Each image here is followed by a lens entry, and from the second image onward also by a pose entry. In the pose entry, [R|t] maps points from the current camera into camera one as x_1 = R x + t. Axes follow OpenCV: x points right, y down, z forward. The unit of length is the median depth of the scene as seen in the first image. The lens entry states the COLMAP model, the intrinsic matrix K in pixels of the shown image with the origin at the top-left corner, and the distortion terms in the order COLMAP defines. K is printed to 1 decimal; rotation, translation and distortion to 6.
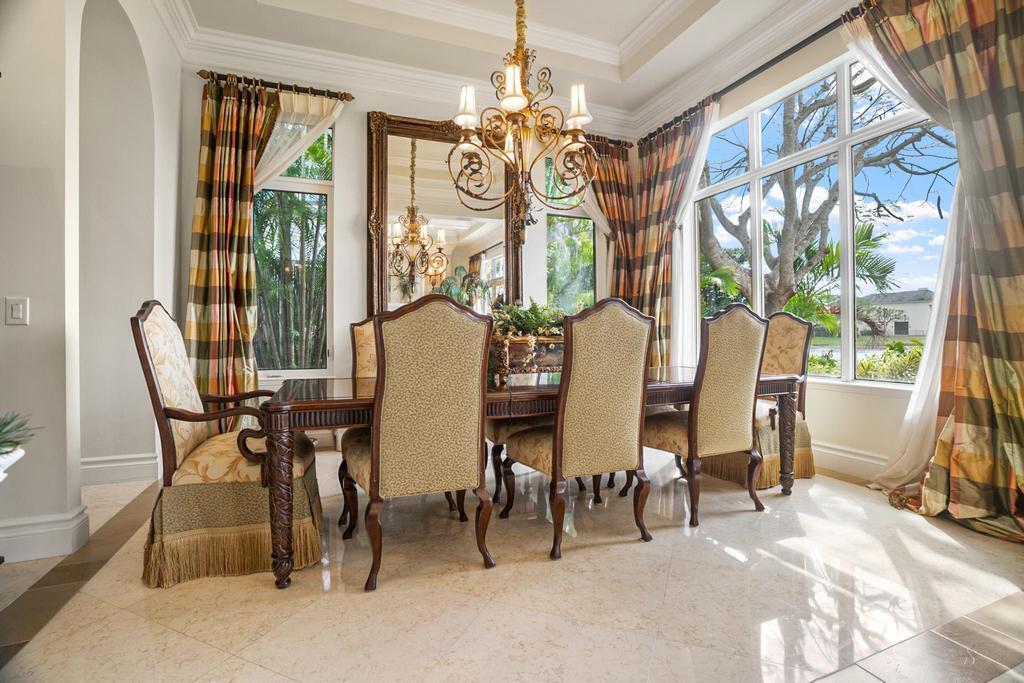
lens RADIAL K [[475.3, 0, 516.3], [0, 475.3, 328.9], [0, 0, 1]] dist [-0.073272, 0.027792]
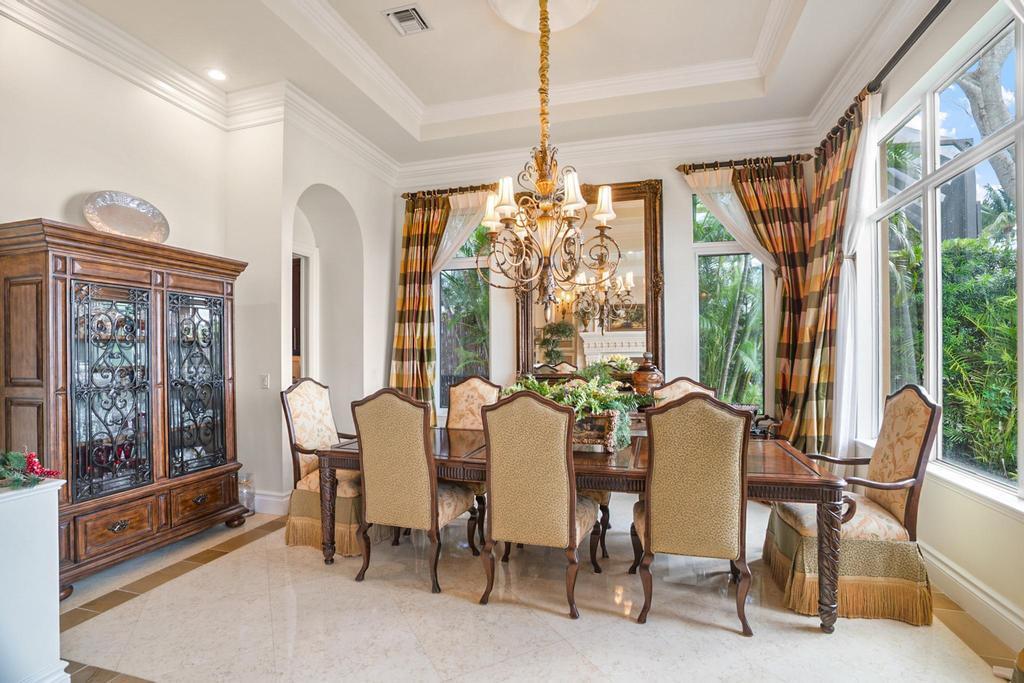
lens RADIAL K [[485.3, 0, 512.0], [0, 485.3, 341.5], [0, 0, 1]] dist [-0.077114, 0.029620]
pose [[0.783186, -0.010448, -0.621700, 0.463166], [0.009016, 0.999945, -0.005446, -0.091422], [0.621723, -0.001340, 0.783236, 0.041780]]
